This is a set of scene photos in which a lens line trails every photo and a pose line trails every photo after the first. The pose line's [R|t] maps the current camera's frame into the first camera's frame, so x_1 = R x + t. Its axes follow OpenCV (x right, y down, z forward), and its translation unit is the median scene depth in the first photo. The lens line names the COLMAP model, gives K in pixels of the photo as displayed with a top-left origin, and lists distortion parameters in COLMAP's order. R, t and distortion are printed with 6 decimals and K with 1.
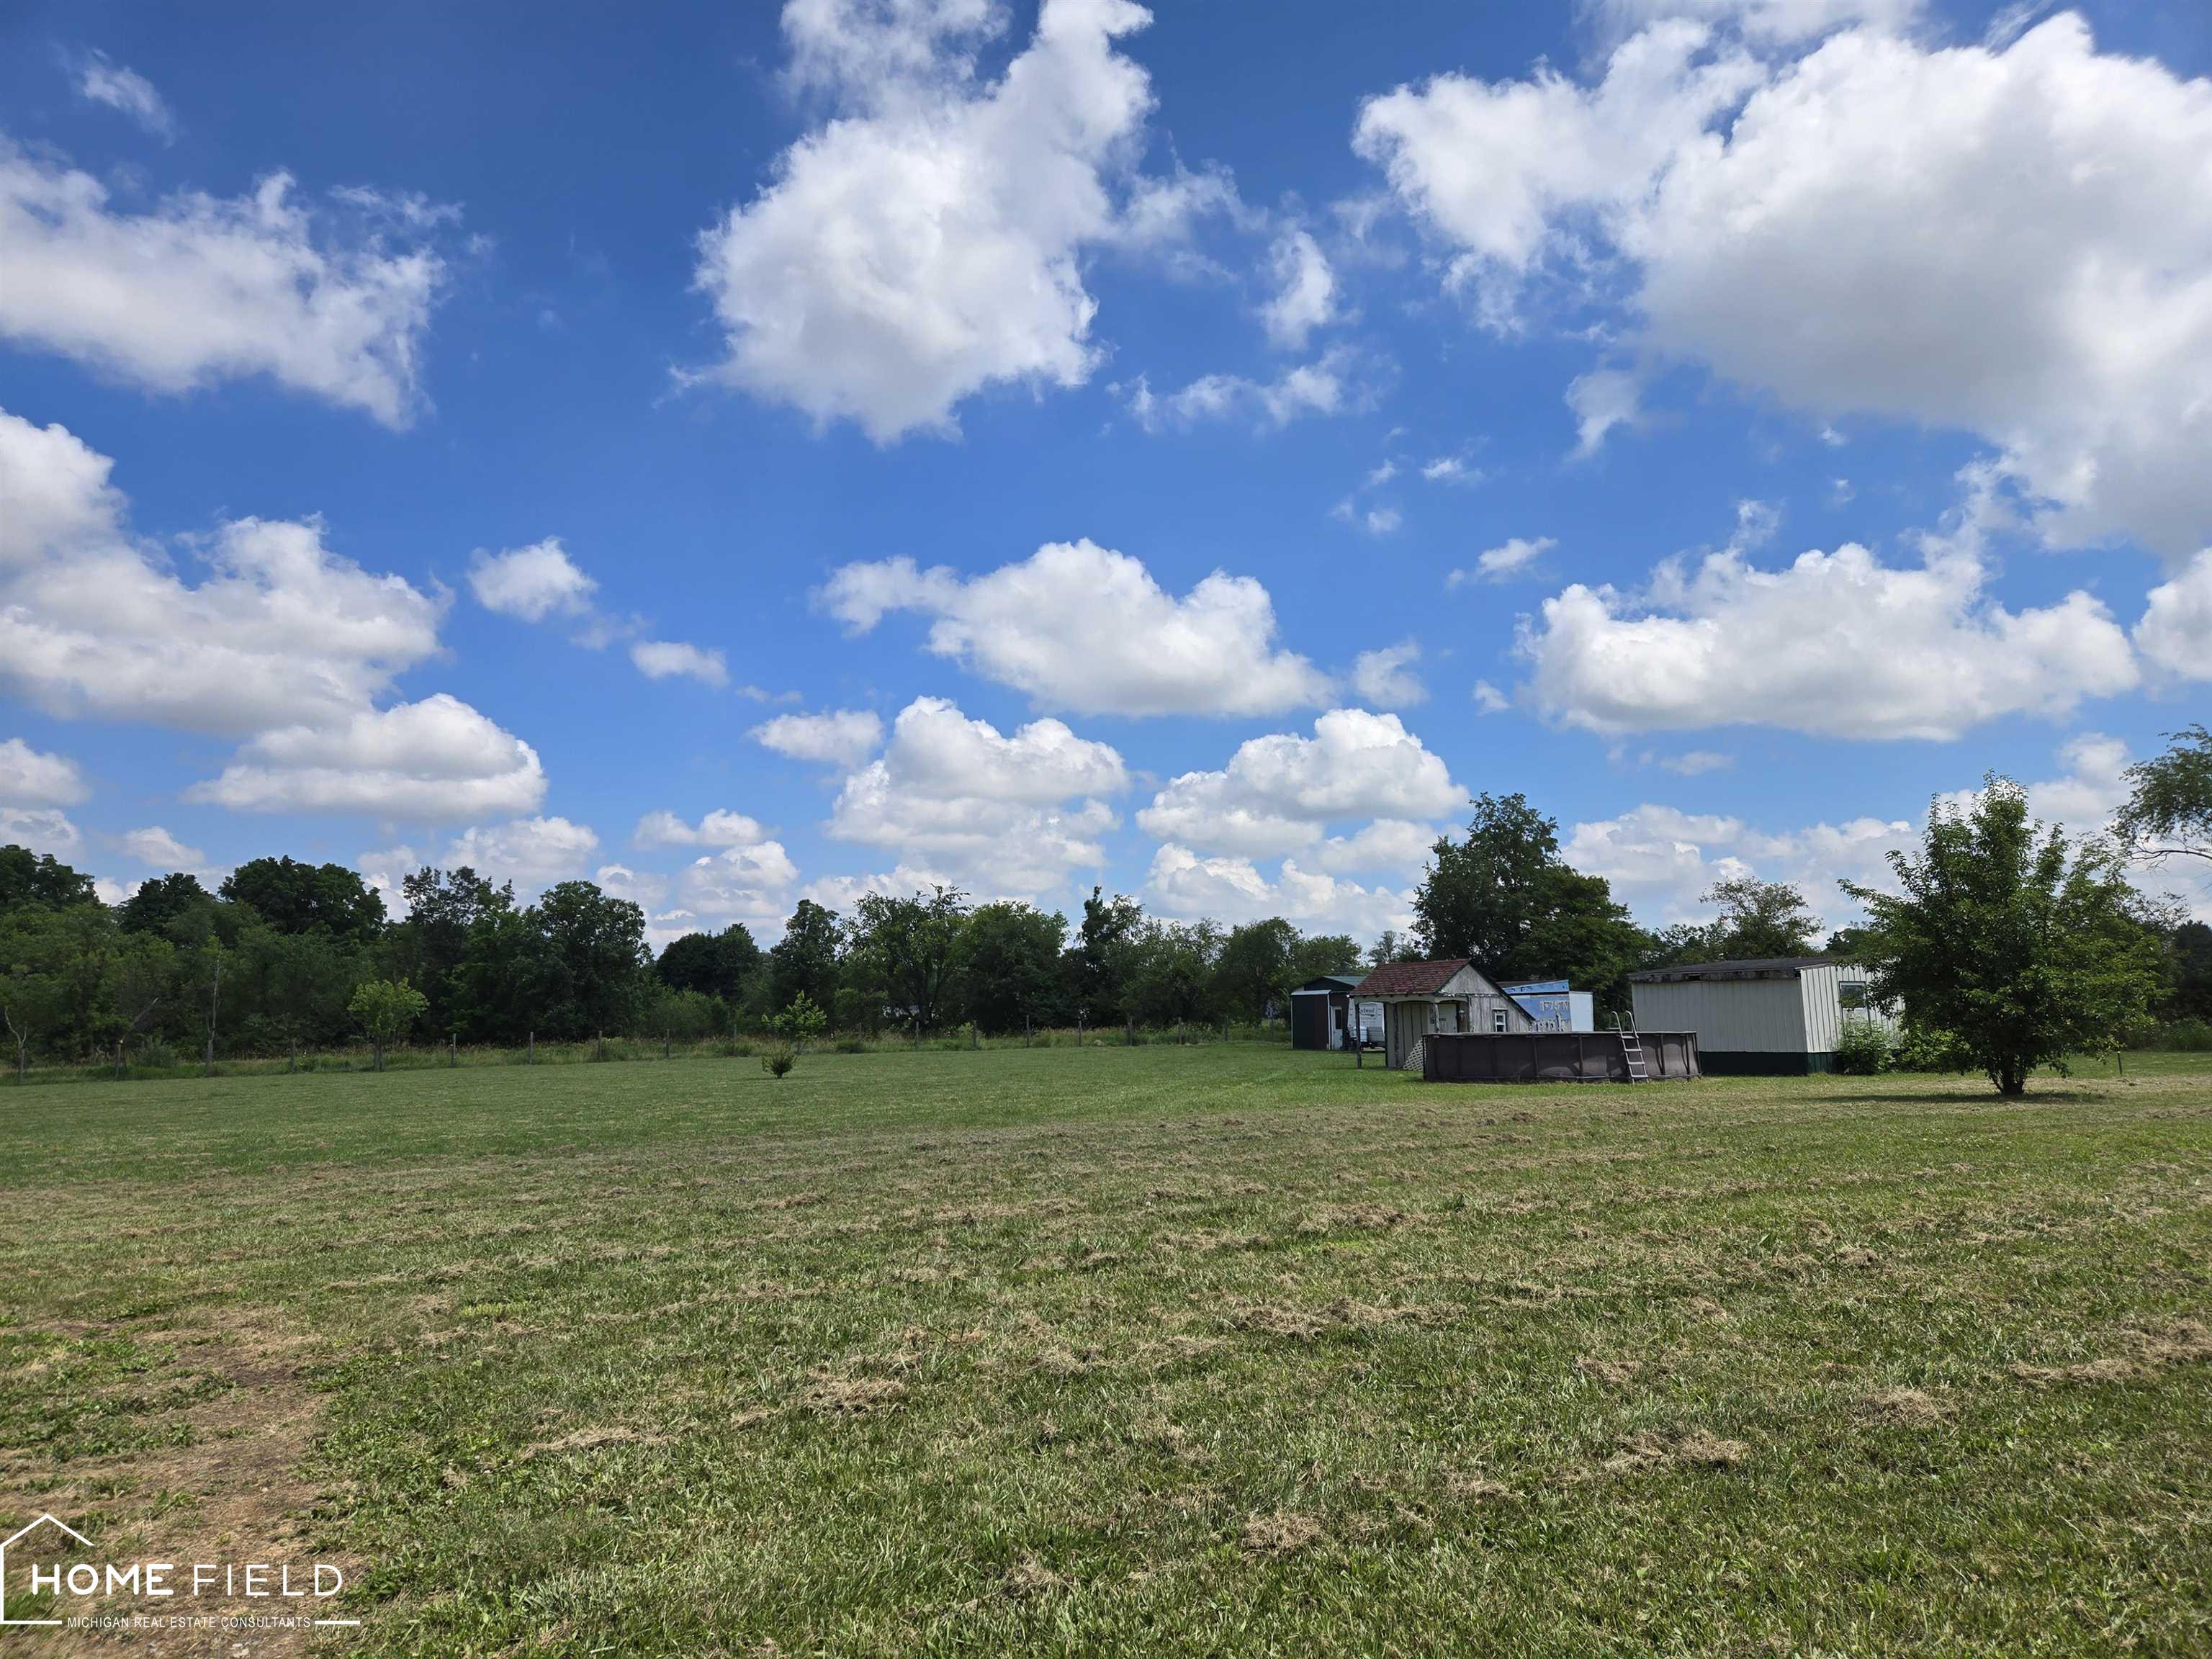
lens RADIAL K [[1534.0, 0, 1106.0], [0, 1534.0, 829.5], [0, 0, 1]] dist [0.067819, -0.064405]
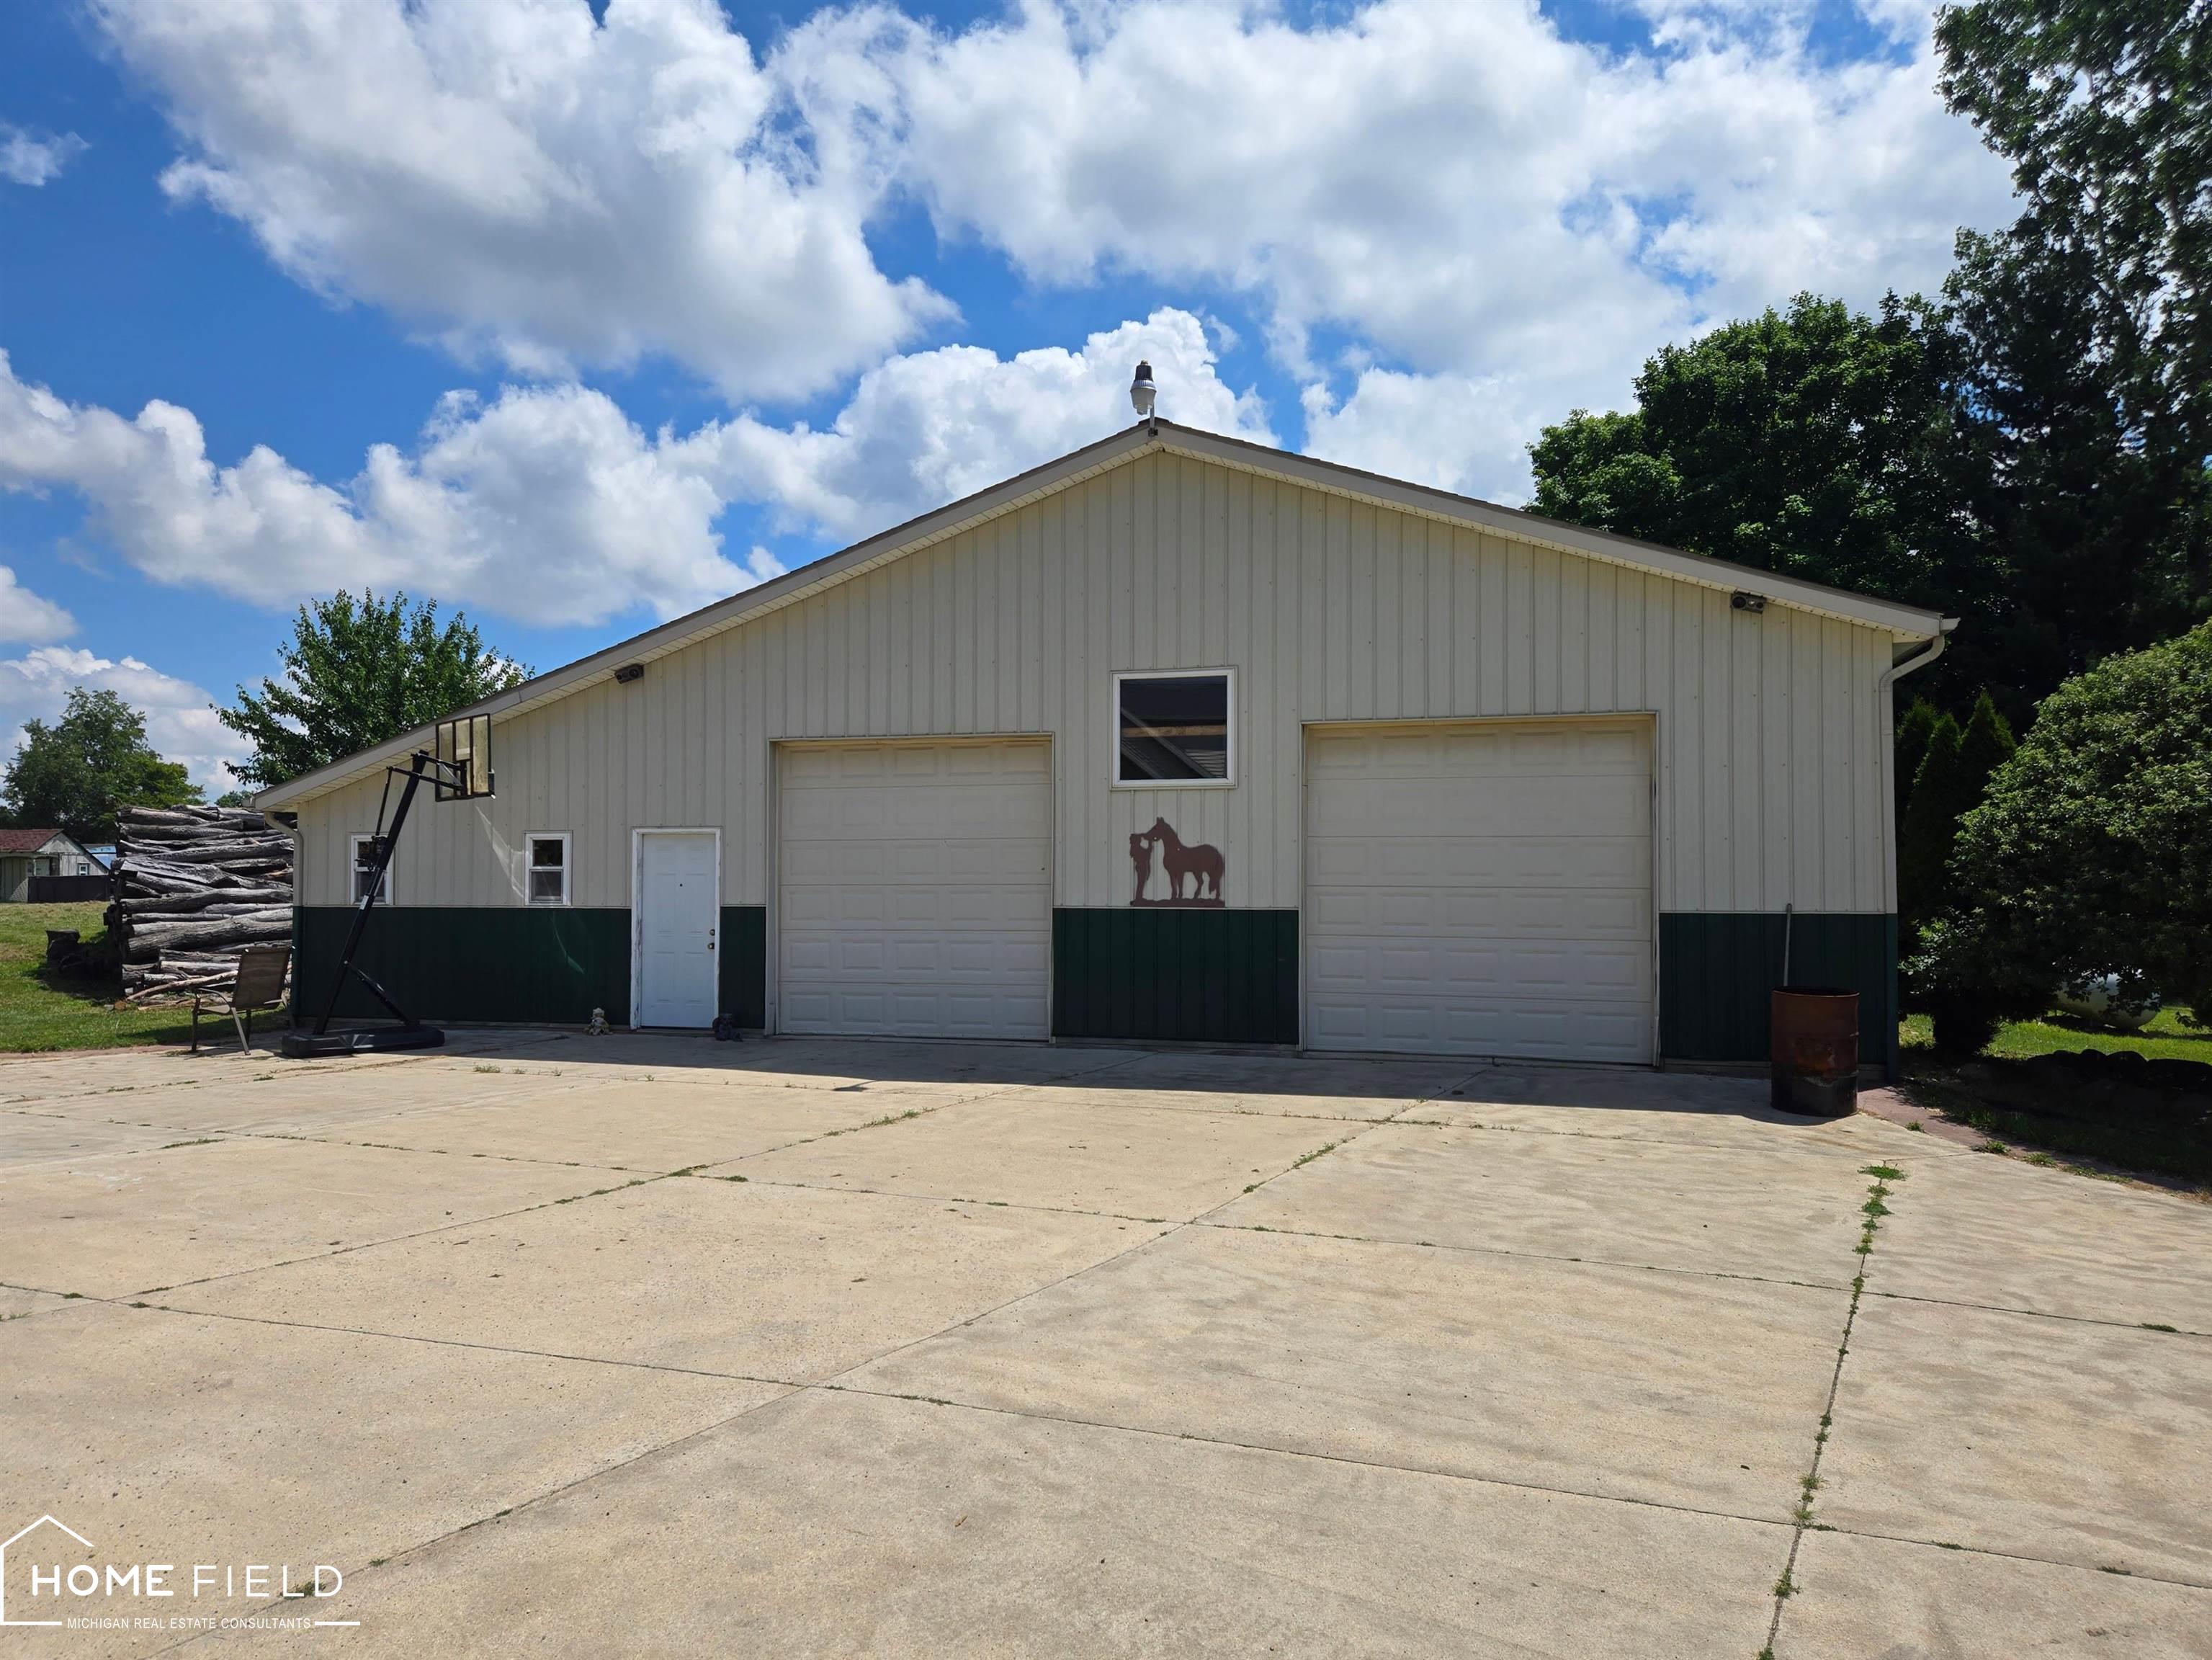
lens RADIAL K [[1534.3, 0, 1106.0], [0, 1534.3, 830.0], [0, 0, 1]] dist [0.067819, -0.064405]
pose [[0.674230, 0.030161, 0.737906, -0.110151], [-0.094311, 0.994501, 0.045524, -0.044202], [-0.732475, -0.100286, 0.673367, -0.422314]]
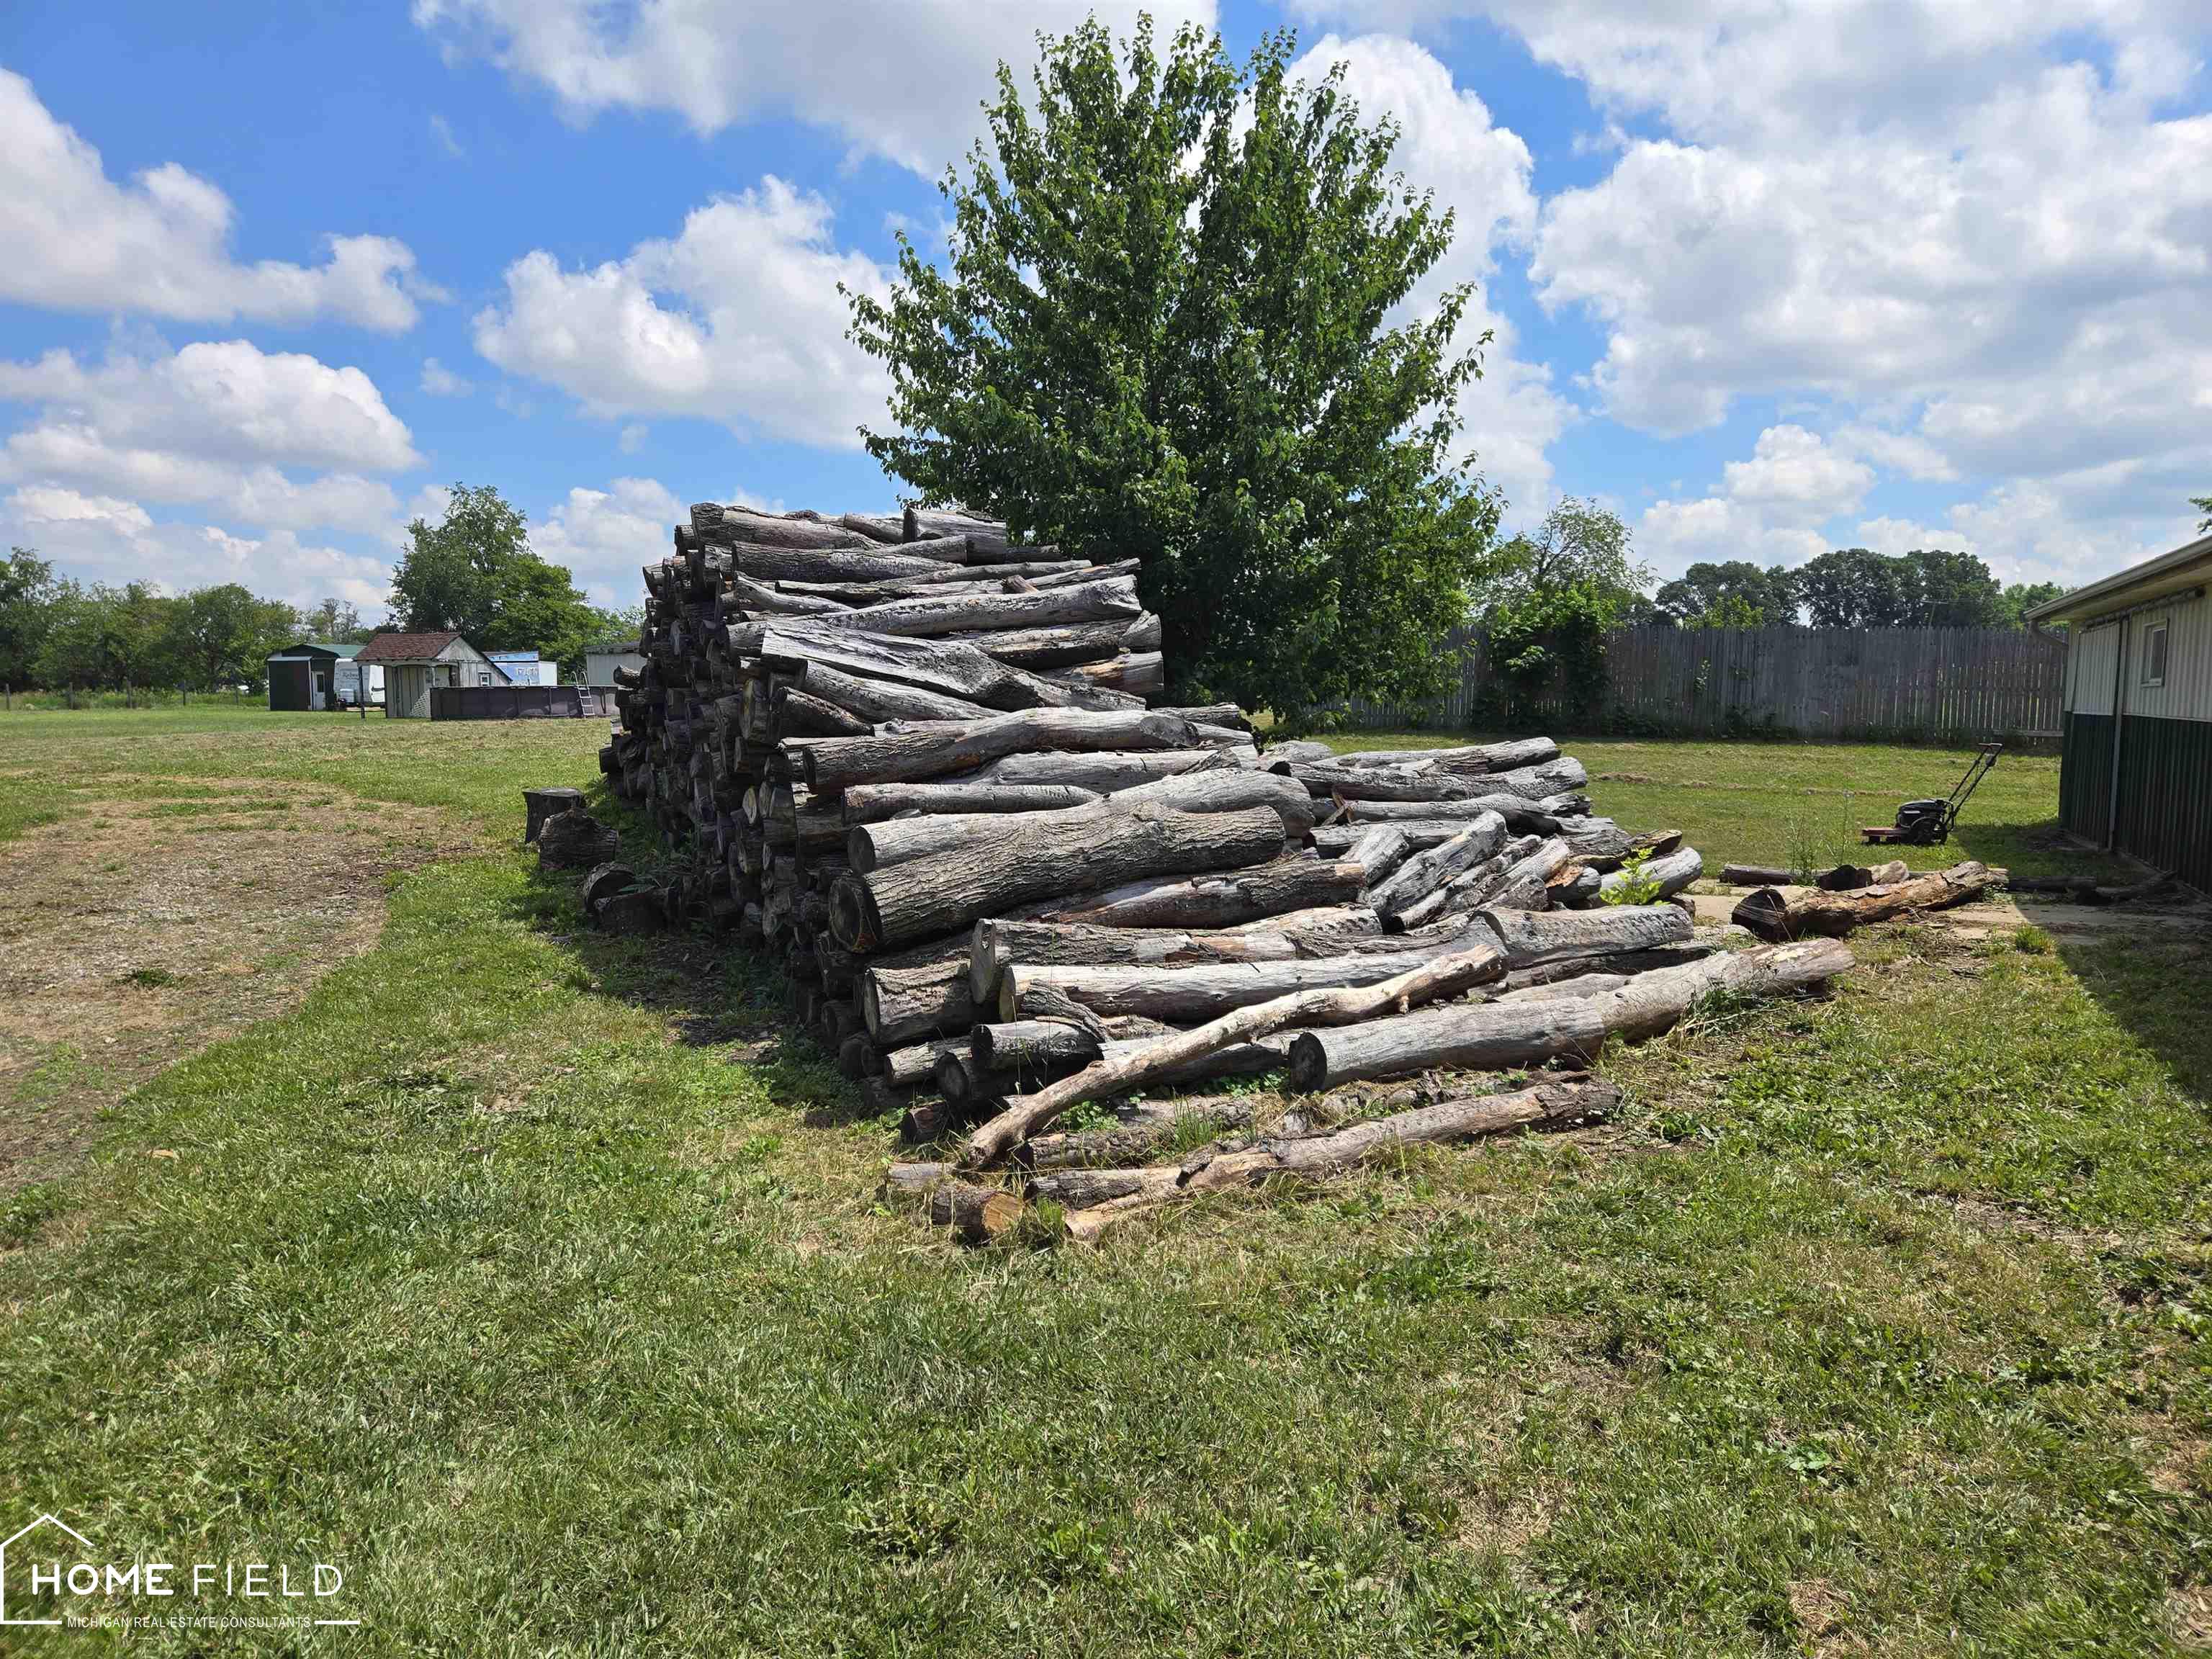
lens RADIAL K [[1534.0, 0, 1106.0], [0, 1534.0, 829.5], [0, 0, 1]] dist [0.067819, -0.064405]
pose [[0.798721, -0.045071, 0.600010, -0.065205], [-0.079489, 0.980547, 0.179470, -0.016533], [-0.596427, -0.191040, 0.779601, -0.200070]]
